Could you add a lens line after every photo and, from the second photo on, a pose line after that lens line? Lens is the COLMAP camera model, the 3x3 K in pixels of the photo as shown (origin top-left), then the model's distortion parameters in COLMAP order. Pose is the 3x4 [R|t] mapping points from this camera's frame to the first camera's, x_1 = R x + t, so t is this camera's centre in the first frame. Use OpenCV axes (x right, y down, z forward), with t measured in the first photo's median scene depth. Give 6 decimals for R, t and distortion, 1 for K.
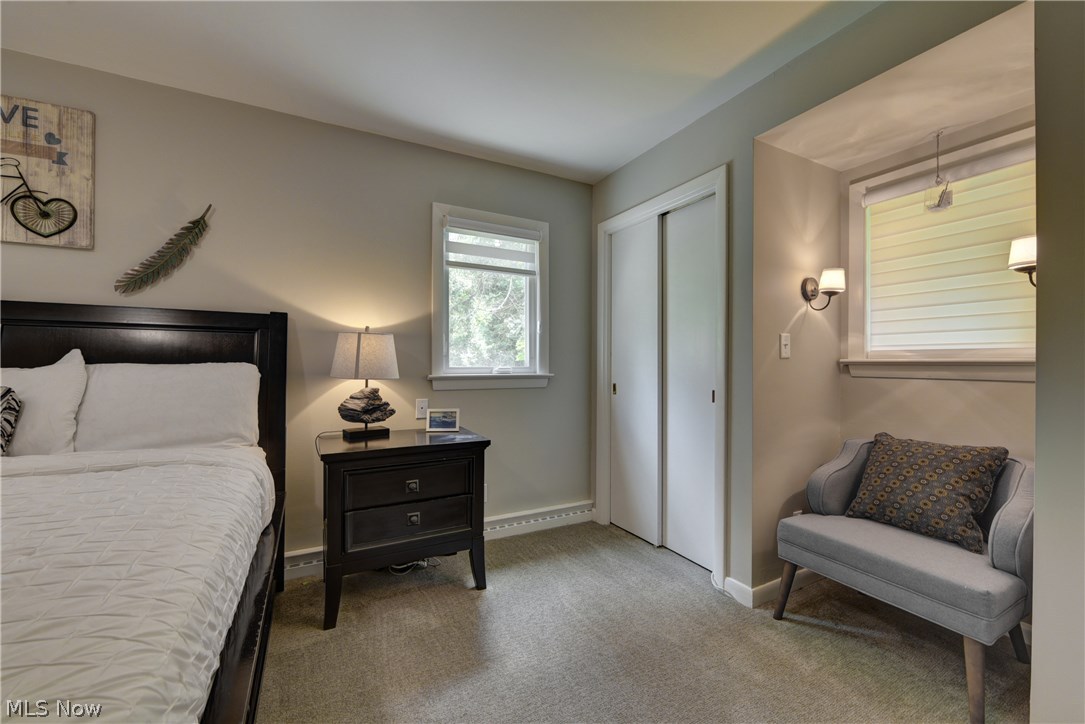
lens RADIAL K [[432.2, 0, 541.2], [0, 432.2, 360.9], [0, 0, 1]] dist [-0.002271, -0.002359]
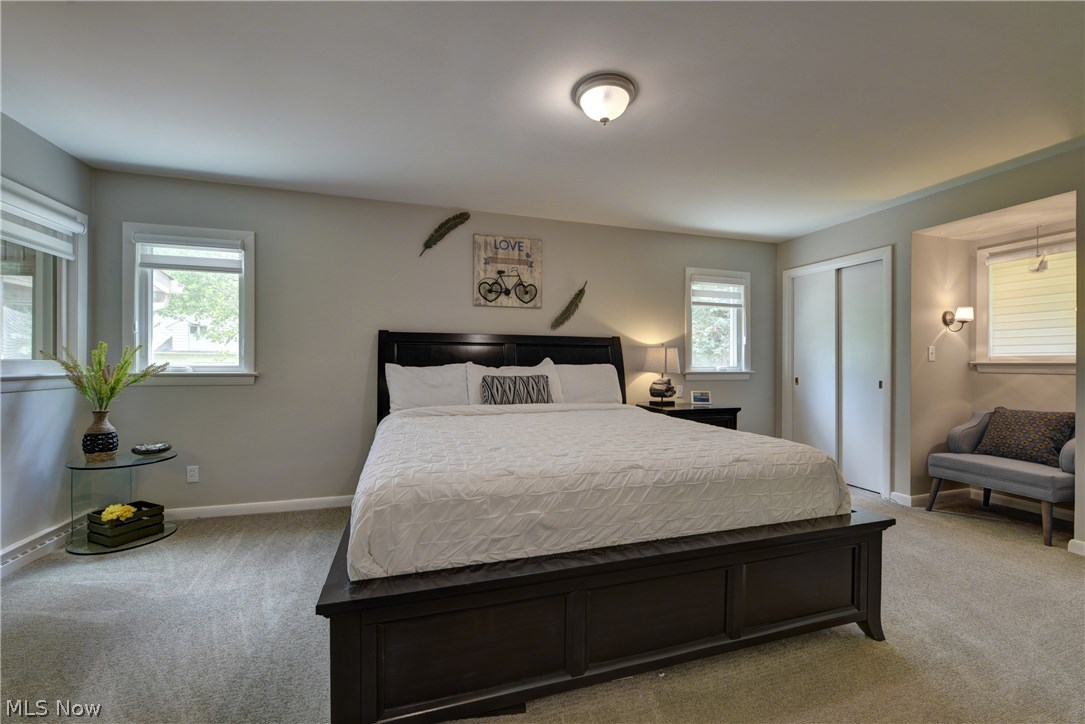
lens RADIAL K [[432.2, 0, 541.0], [0, 432.2, 362.5], [0, 0, 1]] dist [-0.002271, -0.002359]
pose [[0.983491, -0.001157, -0.180954, -0.606115], [0.001317, 0.999999, 0.000766, -0.004174], [0.180953, -0.000991, 0.983491, -0.889634]]
